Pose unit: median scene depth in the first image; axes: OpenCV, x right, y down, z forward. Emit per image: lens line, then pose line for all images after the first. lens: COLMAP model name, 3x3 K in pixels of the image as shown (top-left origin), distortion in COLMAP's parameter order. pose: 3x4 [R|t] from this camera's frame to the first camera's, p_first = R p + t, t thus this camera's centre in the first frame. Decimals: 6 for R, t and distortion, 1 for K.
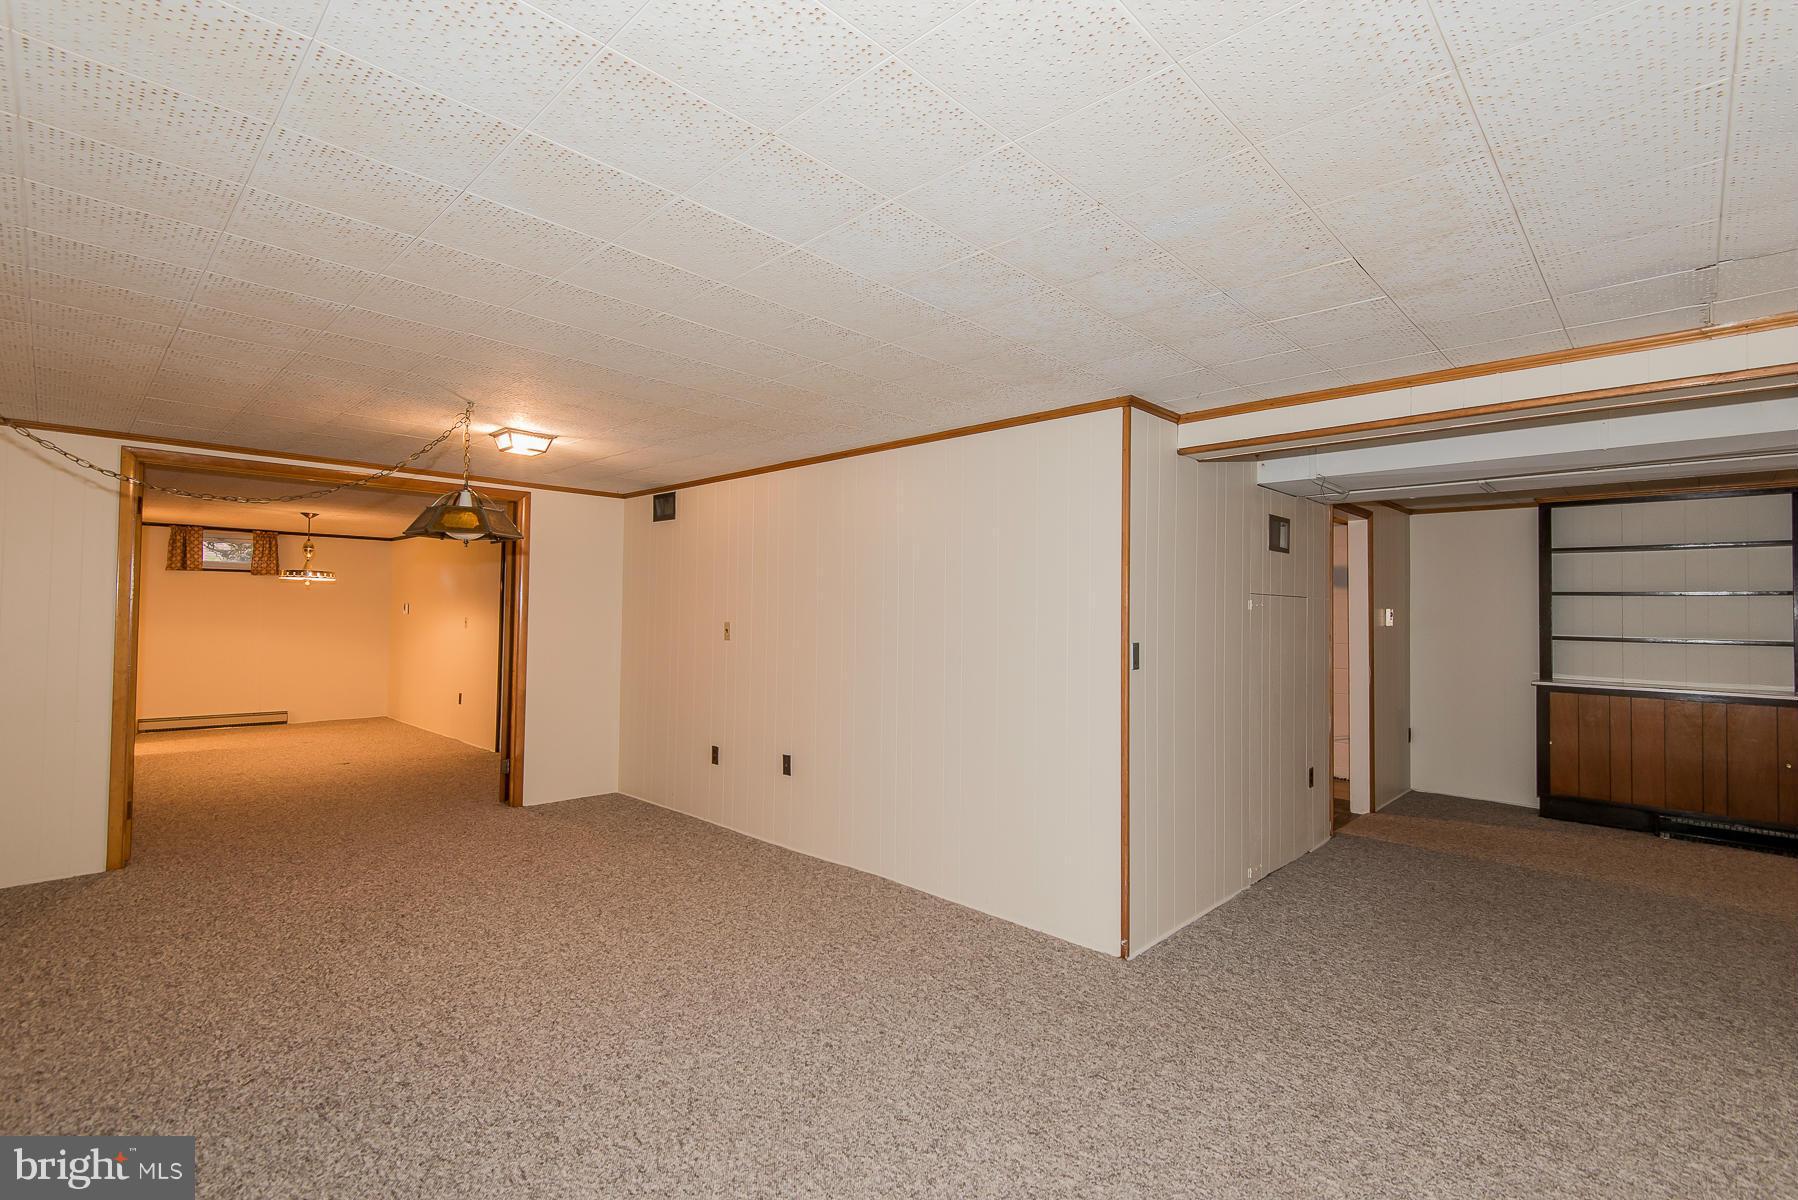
lens RADIAL K [[797.9, 0, 910.7], [0, 797.9, 594.6], [0, 0, 1]] dist [0.010159, -0.000721]
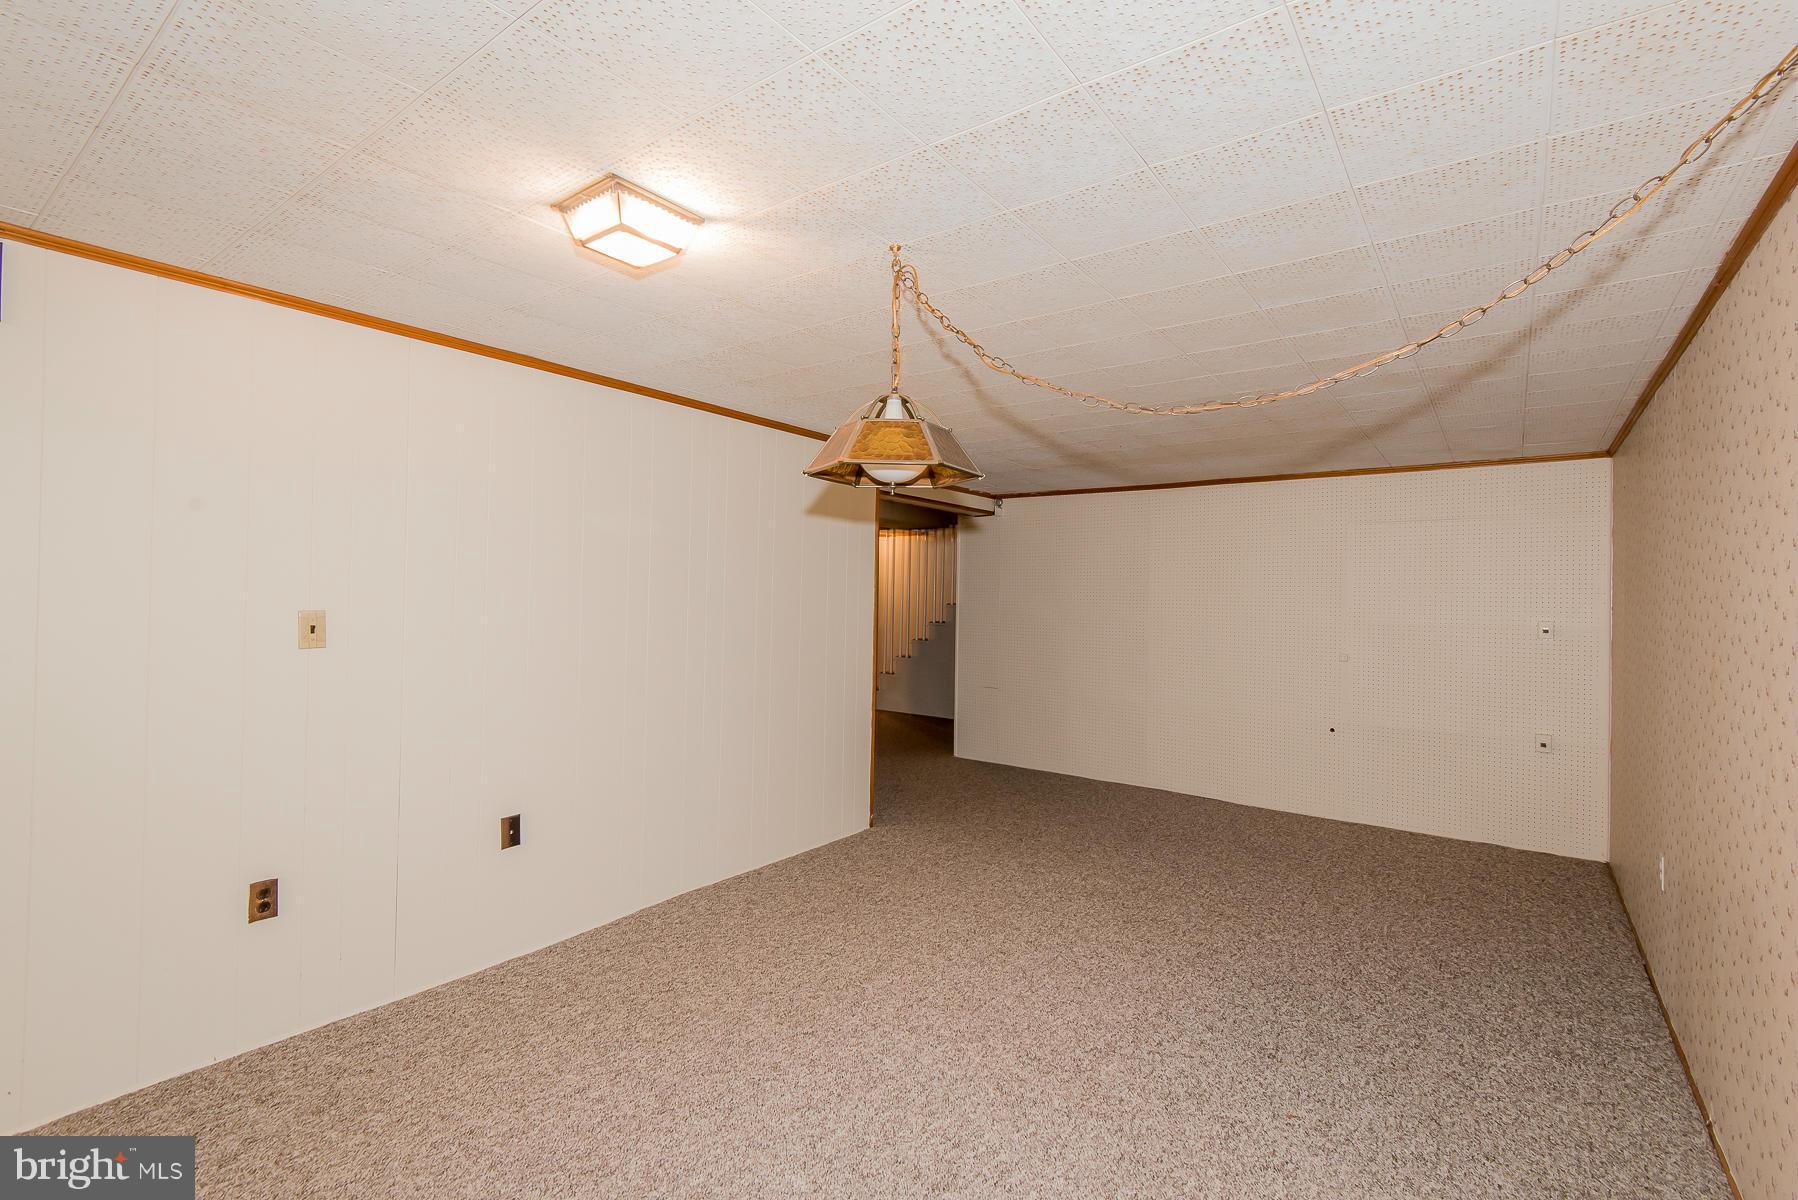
lens RADIAL K [[799.5, 0, 899.6], [0, 799.5, 591.7], [0, 0, 1]] dist [0.028365, -0.021492]
pose [[-0.097720, -0.008693, 0.995176, -0.785391], [-0.031940, 0.999474, 0.005594, 0.008209], [-0.994701, -0.031239, -0.097946, 0.723873]]
